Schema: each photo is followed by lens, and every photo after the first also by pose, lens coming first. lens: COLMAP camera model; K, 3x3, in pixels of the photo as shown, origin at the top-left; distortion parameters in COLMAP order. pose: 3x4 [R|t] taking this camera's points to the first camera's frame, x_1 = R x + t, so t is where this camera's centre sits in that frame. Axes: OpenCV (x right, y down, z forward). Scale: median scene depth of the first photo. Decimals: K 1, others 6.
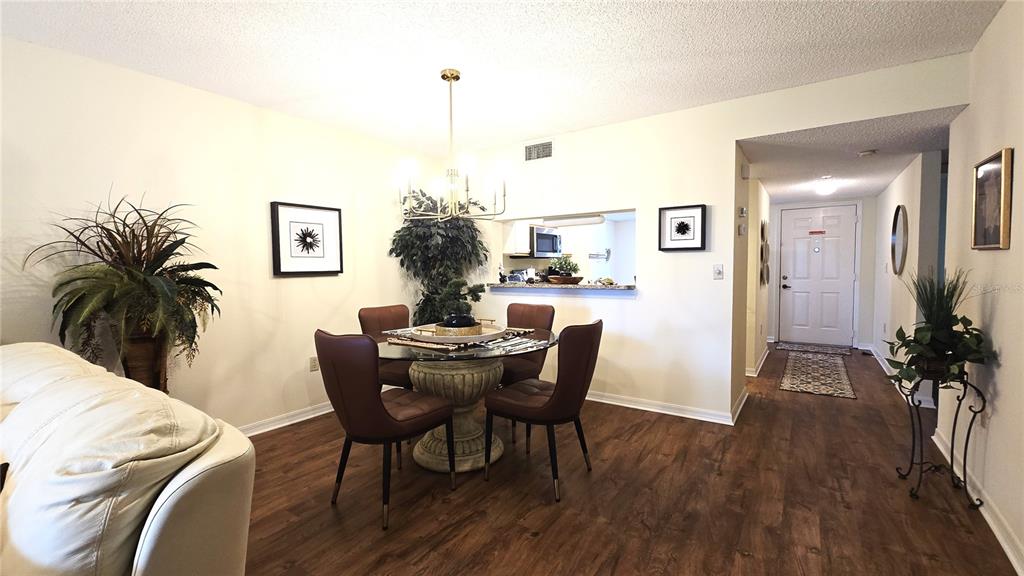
lens RADIAL K [[426.3, 0, 512.0], [0, 426.3, 288.0], [0, 0, 1]] dist [0.000600, -0.000470]
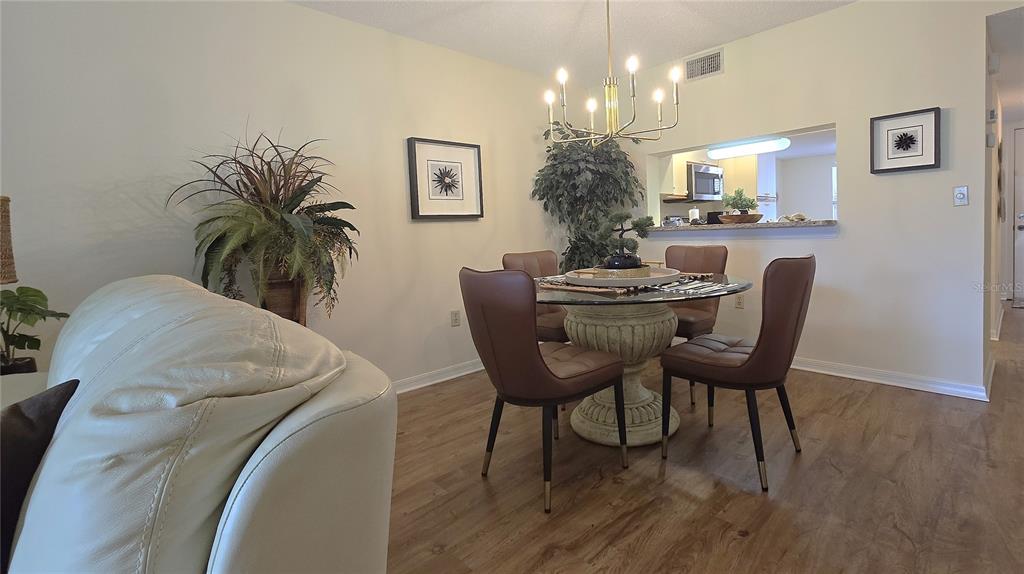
lens RADIAL K [[456.0, 0, 575.5], [0, 456.0, 249.7], [0, 0, 1]] dist [-0.000881, 0.000445]
pose [[0.986464, -0.022133, -0.162475, -0.074373], [0.021722, 0.999755, -0.004306, 0.058699], [0.162530, 0.000718, 0.986703, 0.124132]]
